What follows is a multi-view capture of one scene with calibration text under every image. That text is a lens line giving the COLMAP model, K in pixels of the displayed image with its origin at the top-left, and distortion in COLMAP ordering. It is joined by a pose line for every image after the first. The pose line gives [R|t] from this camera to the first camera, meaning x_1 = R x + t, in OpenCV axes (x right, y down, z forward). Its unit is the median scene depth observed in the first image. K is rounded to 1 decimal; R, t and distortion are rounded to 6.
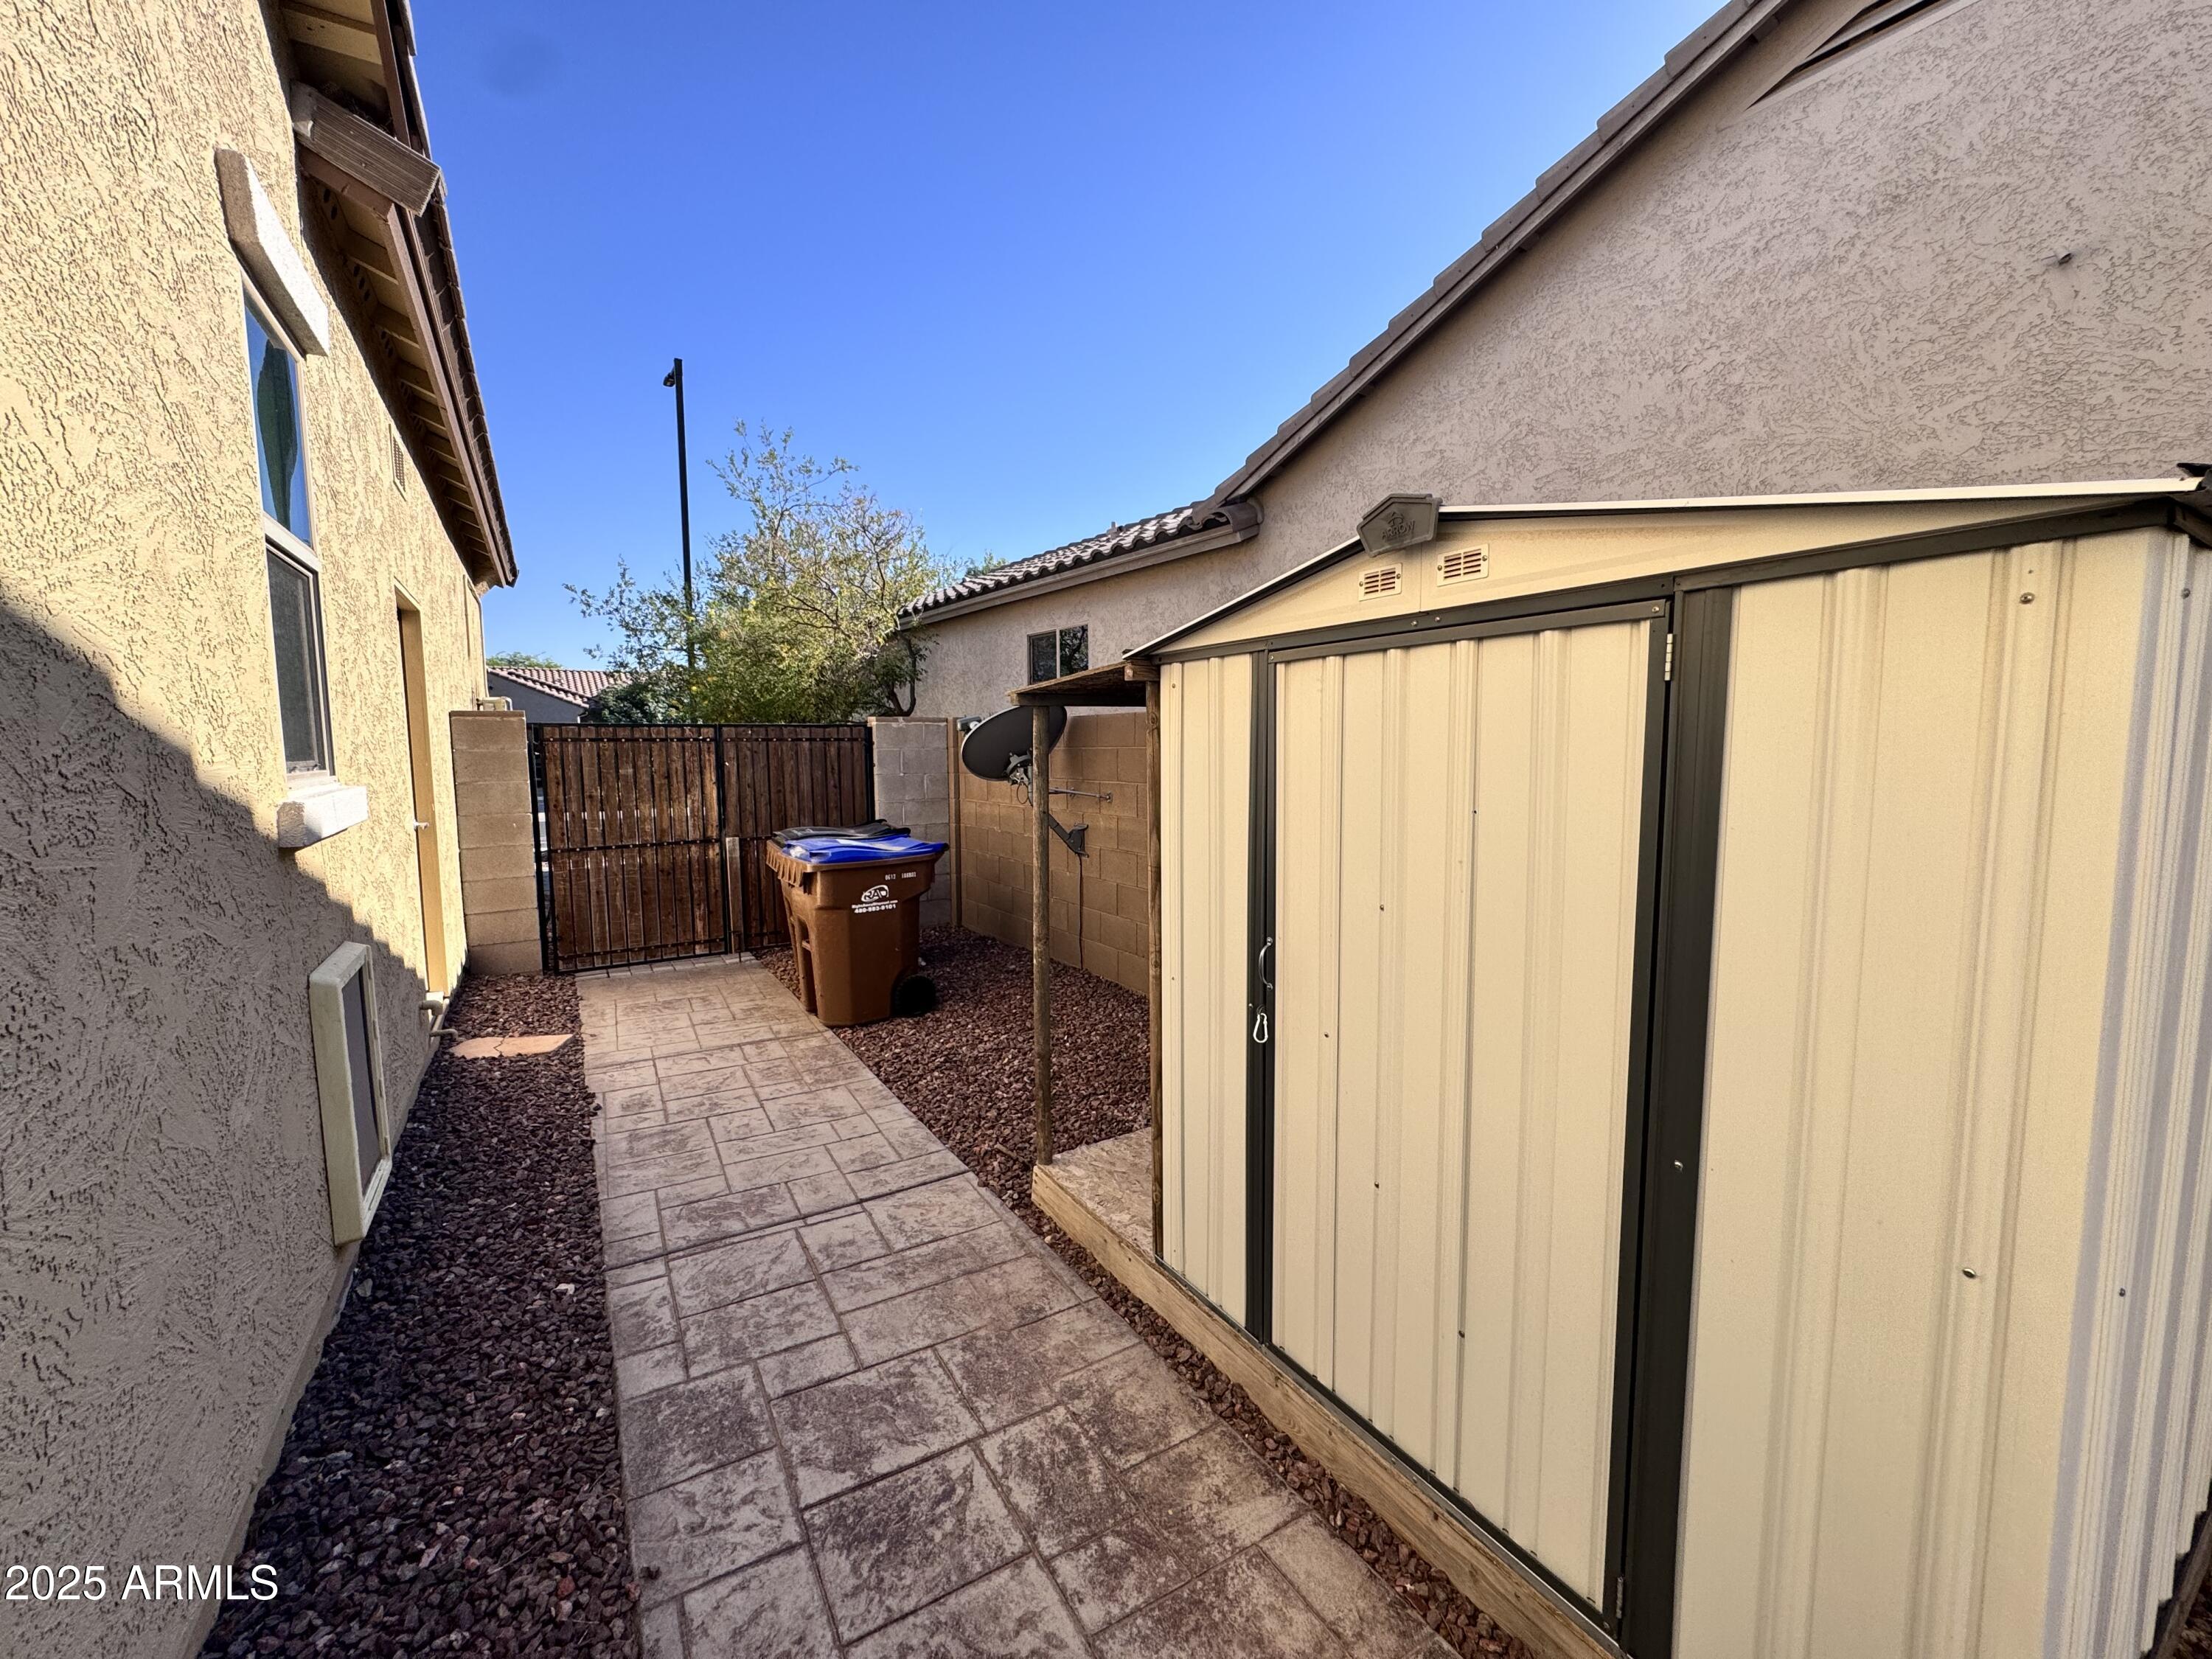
lens RADIAL K [[884.6, 0, 1107.2], [0, 884.6, 827.8], [0, 0, 1]] dist [-0.001850, 0.000104]
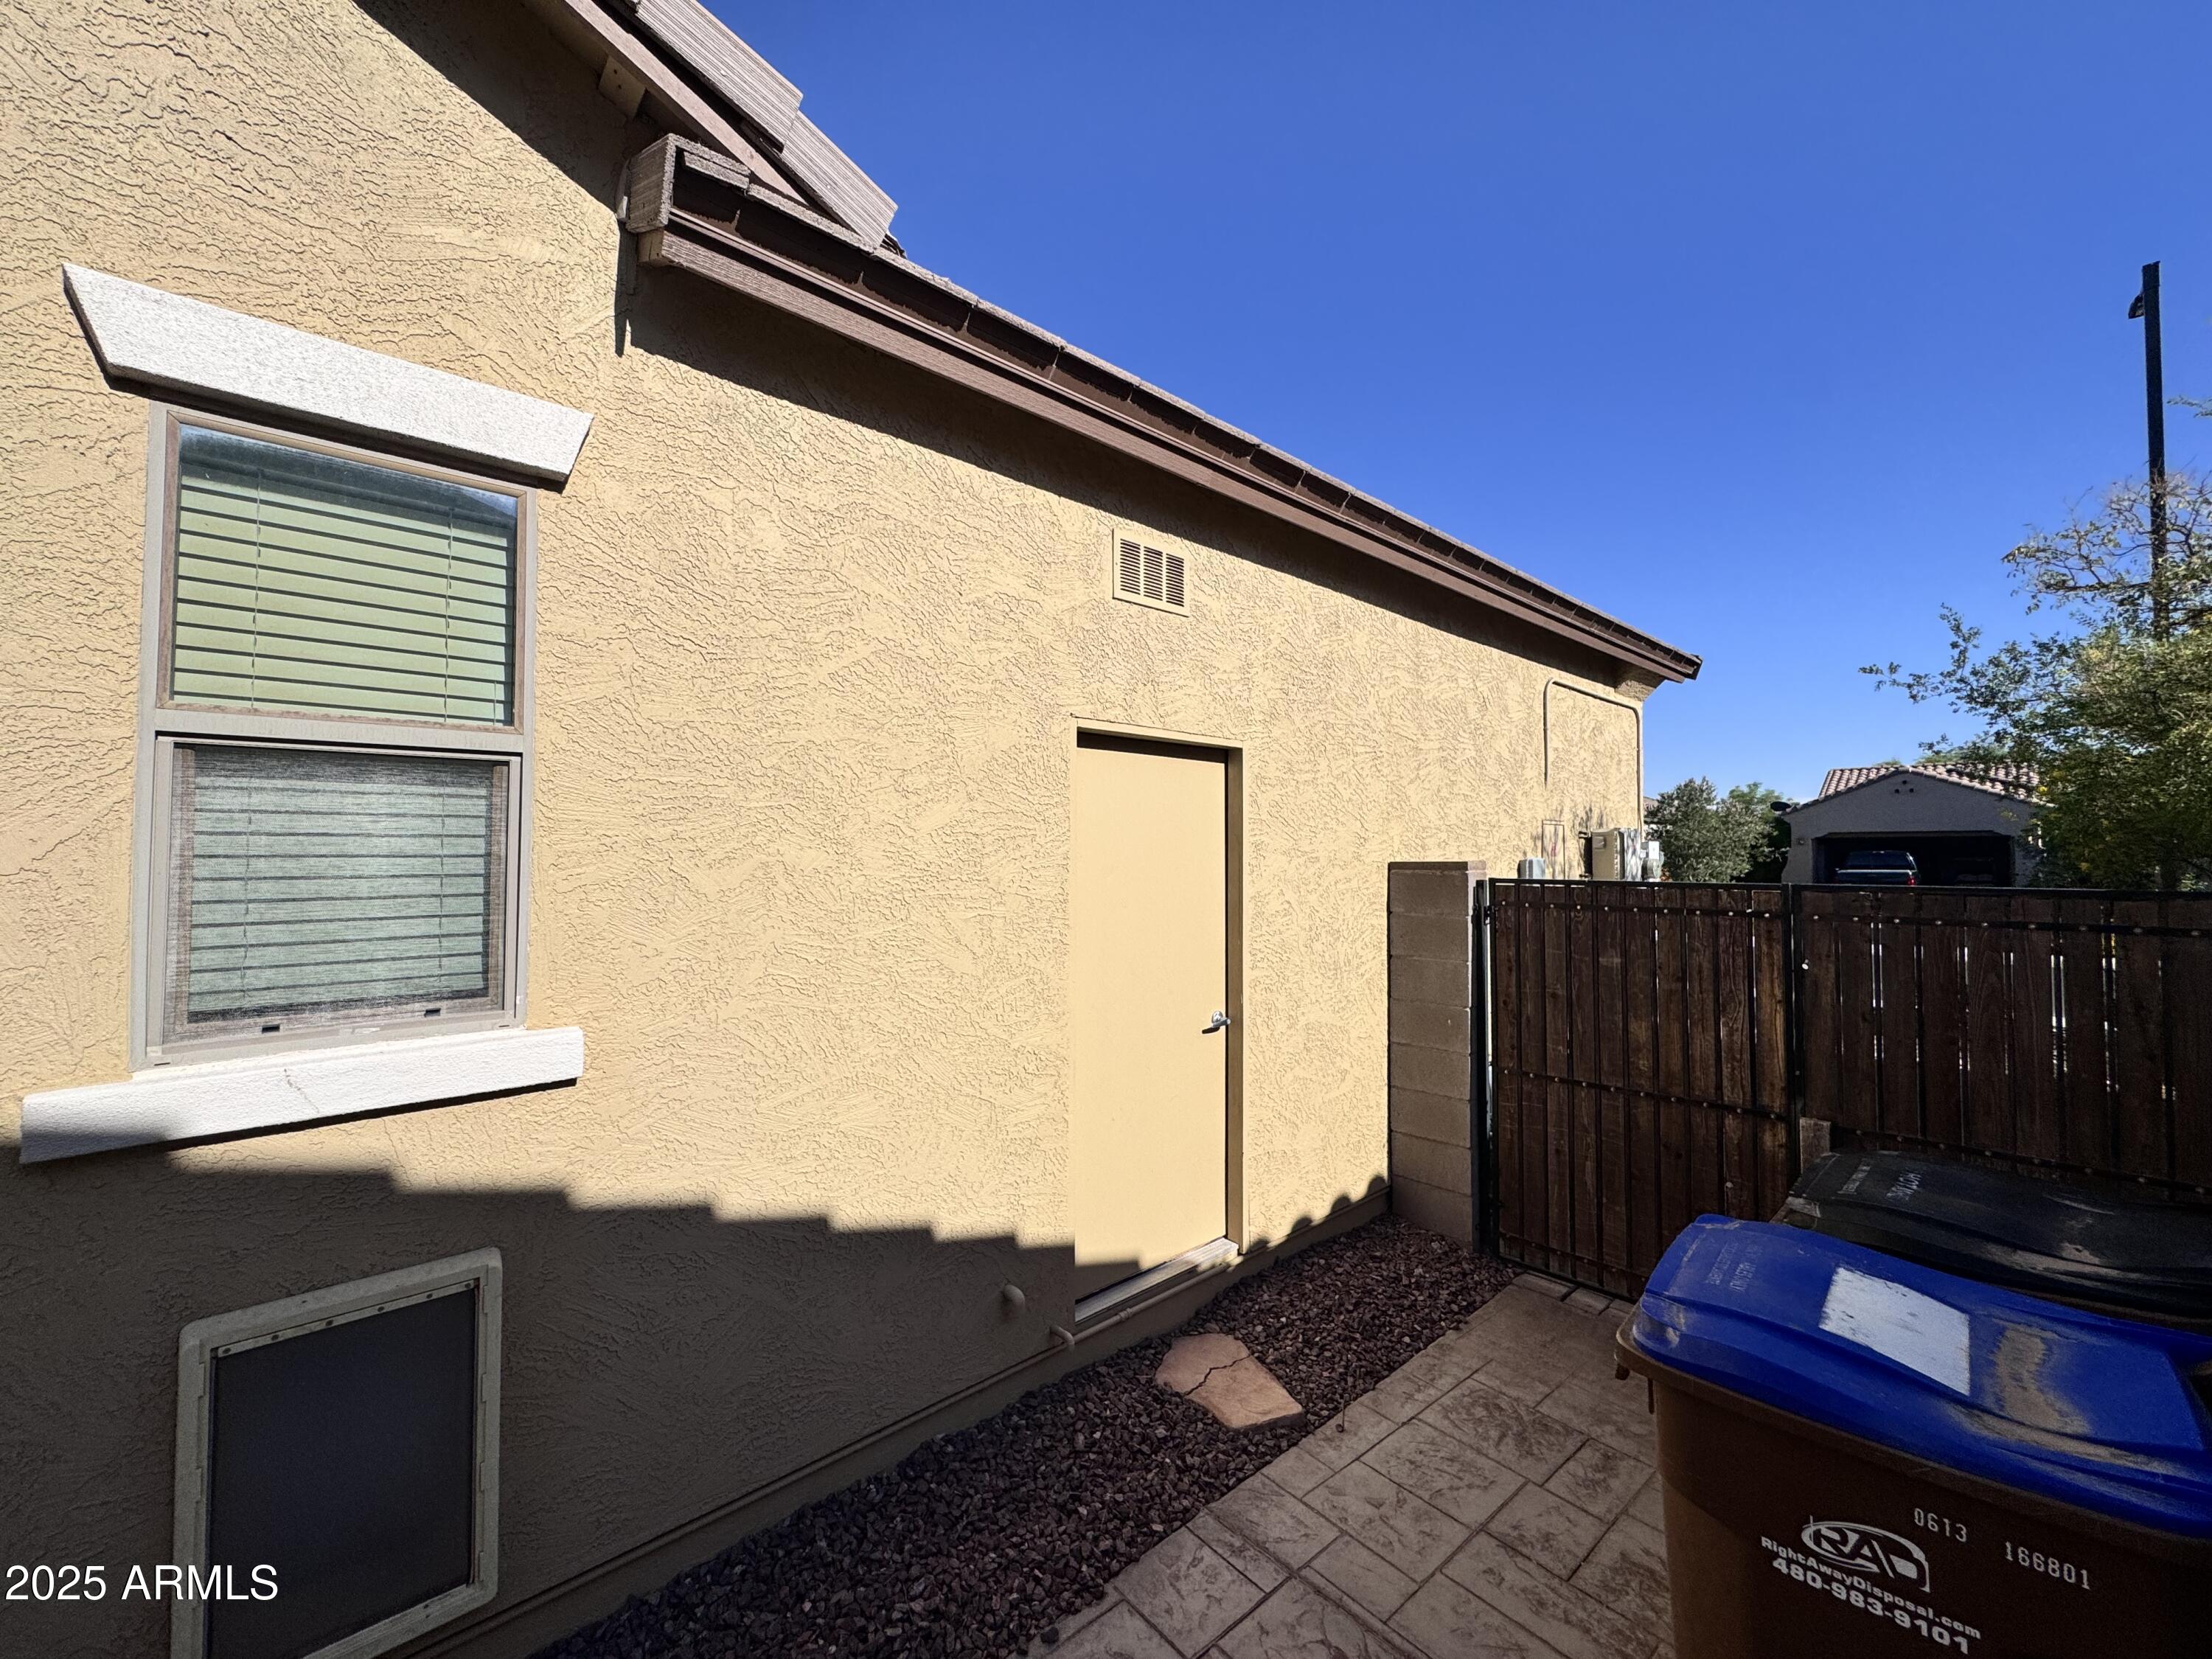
lens RADIAL K [[884.6, 0, 1107.2], [0, 884.6, 827.8], [0, 0, 1]] dist [-0.001850, 0.000104]
pose [[0.180021, -0.023782, -0.983375, -0.018556], [-0.092510, 0.994867, -0.040996, -0.097546], [0.979303, 0.098352, 0.176897, 0.556520]]
